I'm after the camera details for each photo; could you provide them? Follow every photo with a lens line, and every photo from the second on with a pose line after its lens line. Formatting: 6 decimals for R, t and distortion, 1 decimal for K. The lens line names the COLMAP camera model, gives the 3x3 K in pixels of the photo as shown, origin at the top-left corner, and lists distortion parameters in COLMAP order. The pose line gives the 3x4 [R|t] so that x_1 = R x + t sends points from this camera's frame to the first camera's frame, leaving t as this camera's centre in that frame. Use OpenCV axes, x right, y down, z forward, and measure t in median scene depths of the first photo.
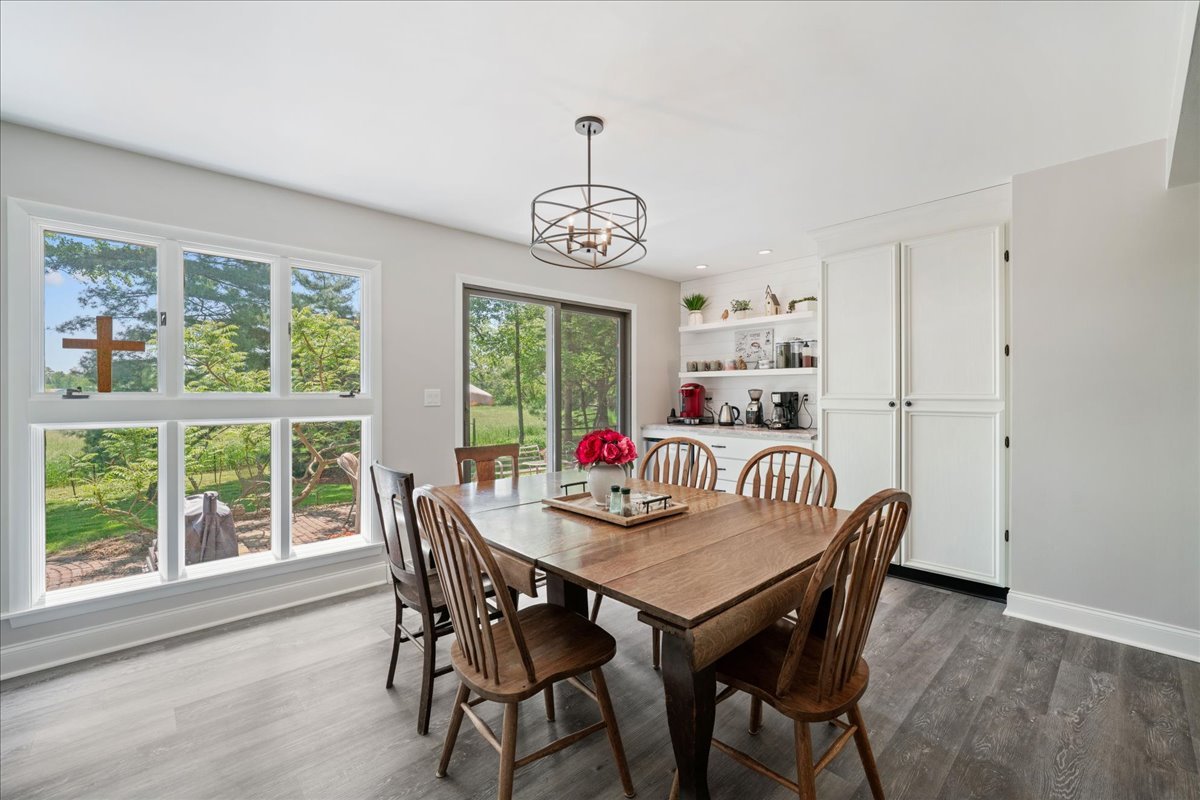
lens RADIAL K [[510.3, 0, 598.2], [0, 510.3, 395.8], [0, 0, 1]] dist [-0.018539, 0.009887]
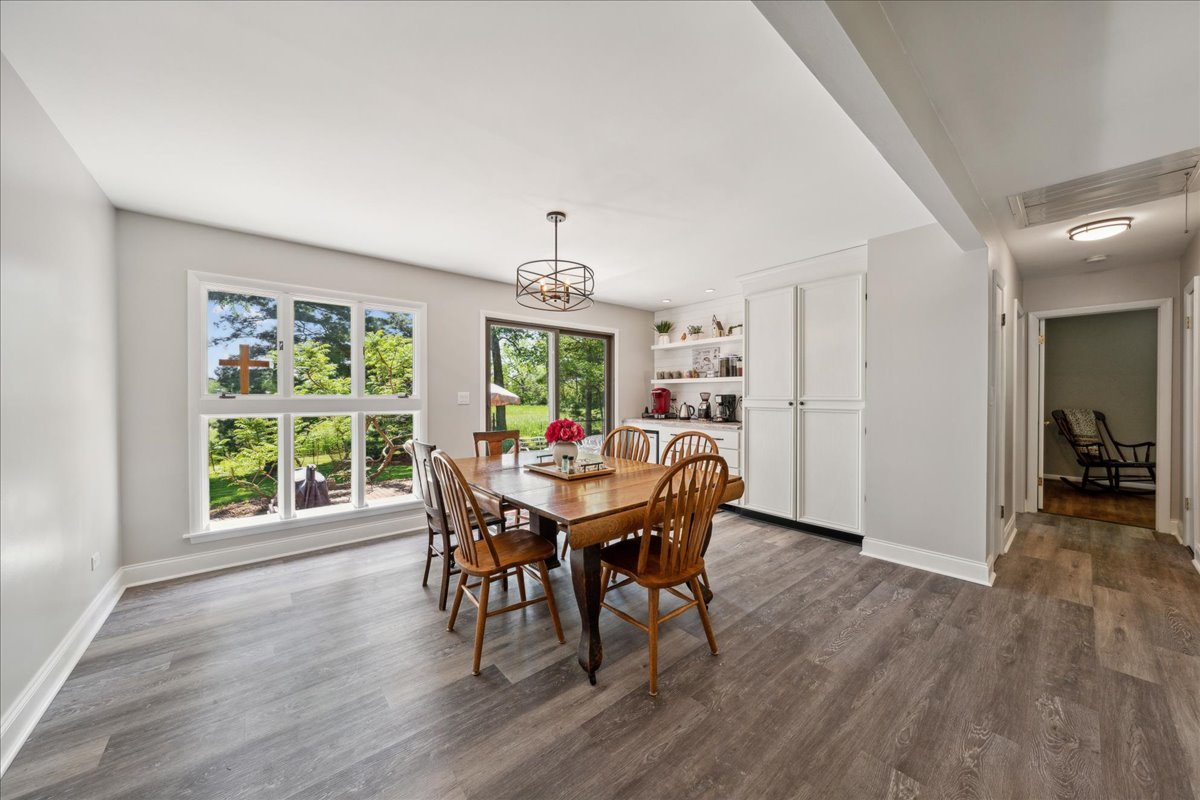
lens RADIAL K [[420.9, 0, 600.0], [0, 420.9, 400.0], [0, 0, 1]] dist [-0.000709, 0.000299]
pose [[0.998779, 0.001906, -0.049364, 0.119540], [-0.001604, 0.999980, 0.006157, 0.000607], [0.049375, -0.006070, 0.998762, -0.162424]]
